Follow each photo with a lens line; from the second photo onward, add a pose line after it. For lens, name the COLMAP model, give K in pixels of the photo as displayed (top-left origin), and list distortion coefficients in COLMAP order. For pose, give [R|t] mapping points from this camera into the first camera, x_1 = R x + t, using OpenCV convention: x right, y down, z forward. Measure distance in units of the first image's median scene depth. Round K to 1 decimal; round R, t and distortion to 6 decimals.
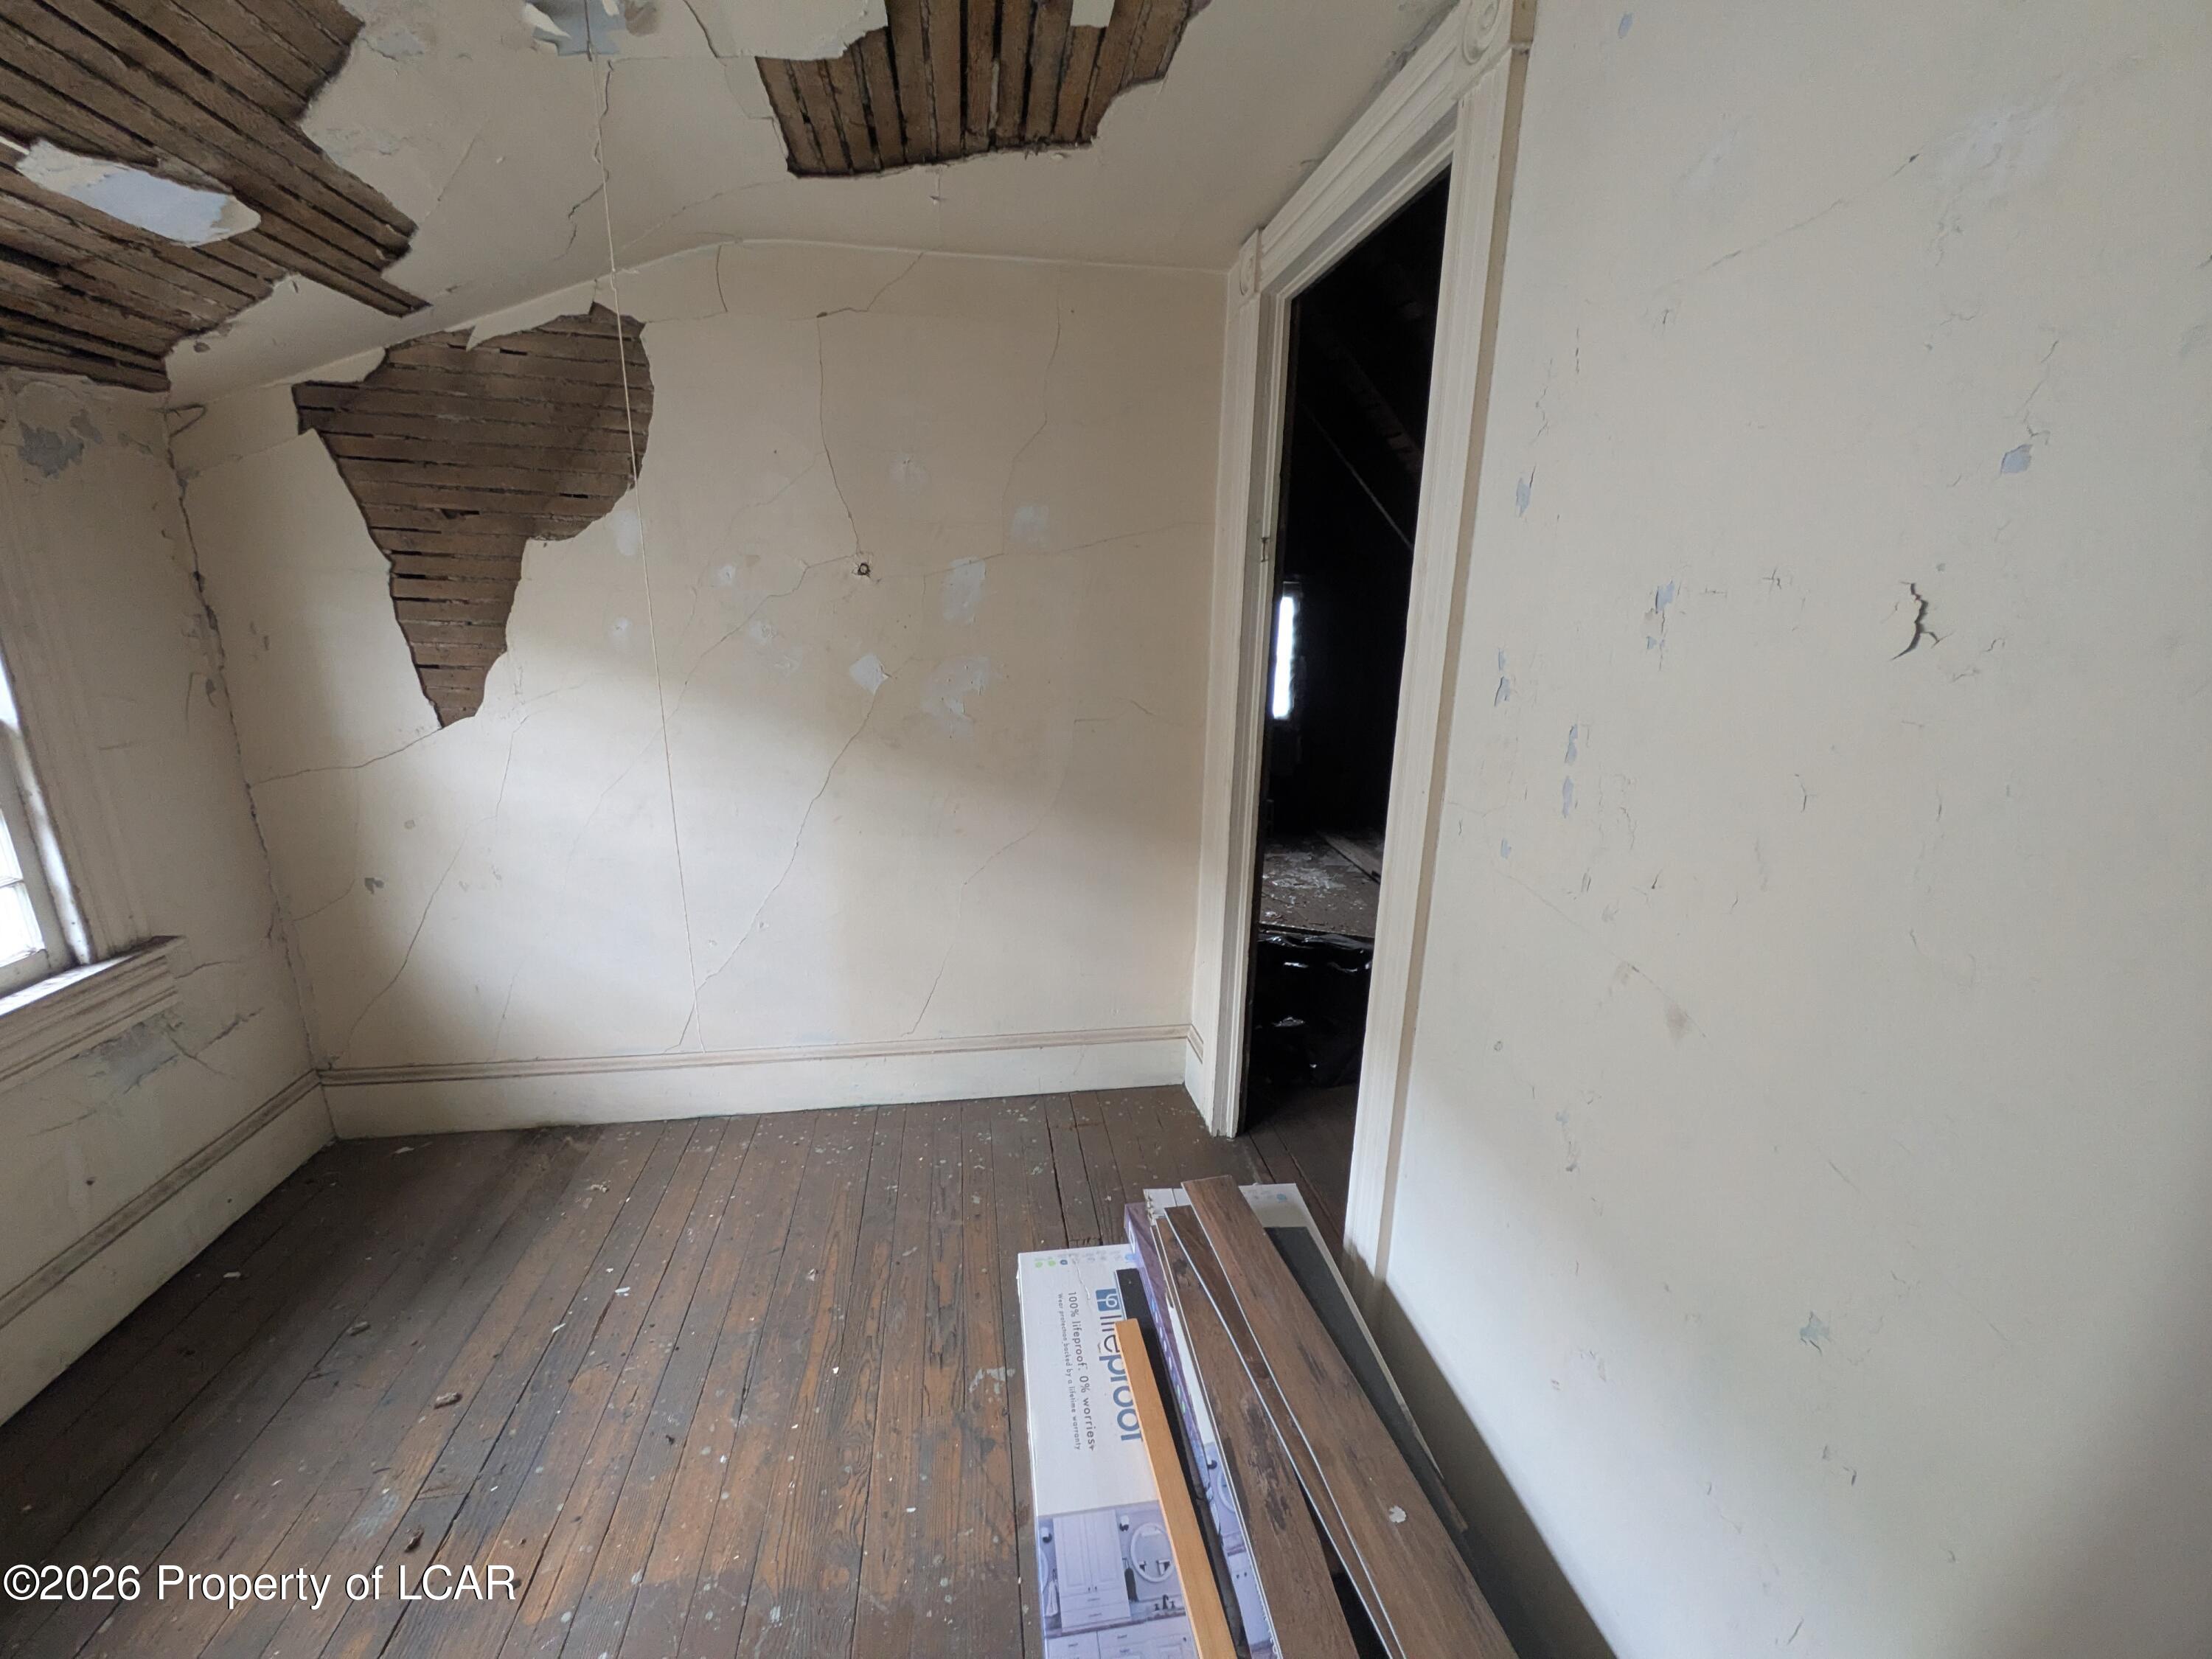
lens RADIAL K [[874.0, 0, 1108.5], [0, 874.0, 825.2], [0, 0, 1]] dist [-0.003835, 0.001396]
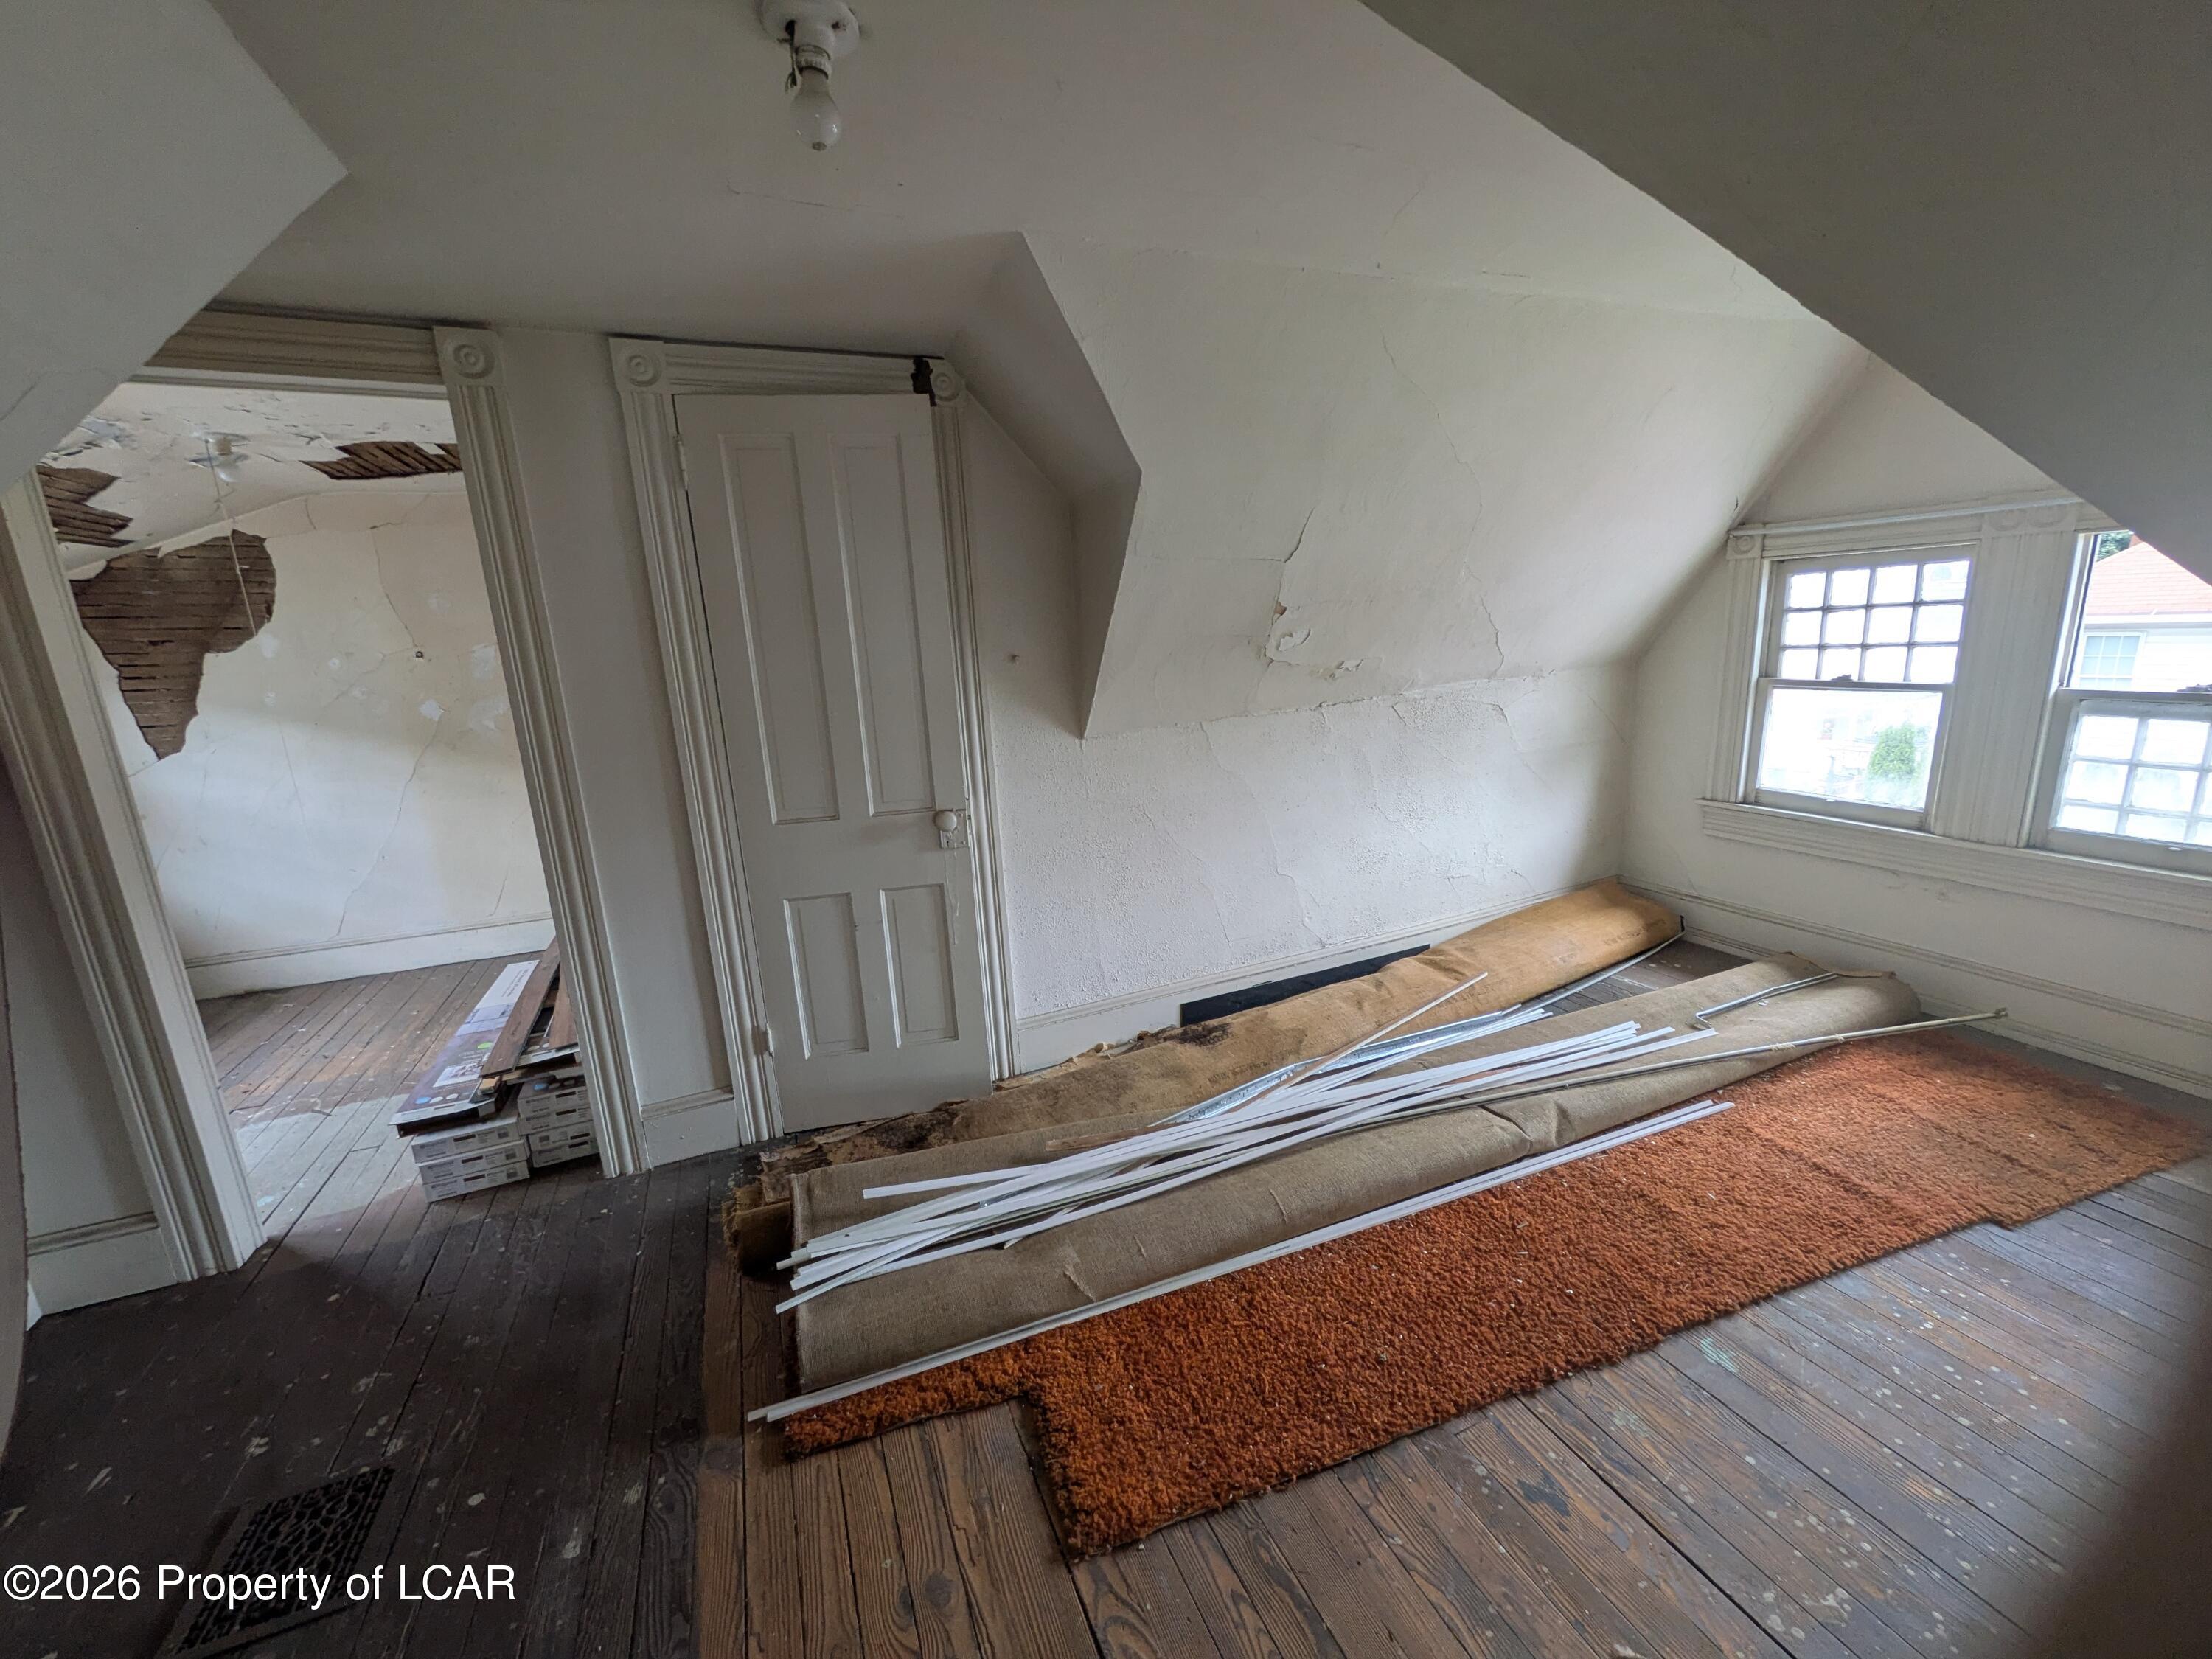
lens RADIAL K [[874.0, 0, 1097.9], [0, 874.0, 830.3], [0, 0, 1]] dist [-0.003835, 0.001396]
pose [[0.971682, -0.118687, 0.204324, 0.765571], [0.126252, 0.991699, -0.024346, 0.335044], [-0.199738, 0.049453, 0.978601, -1.190555]]
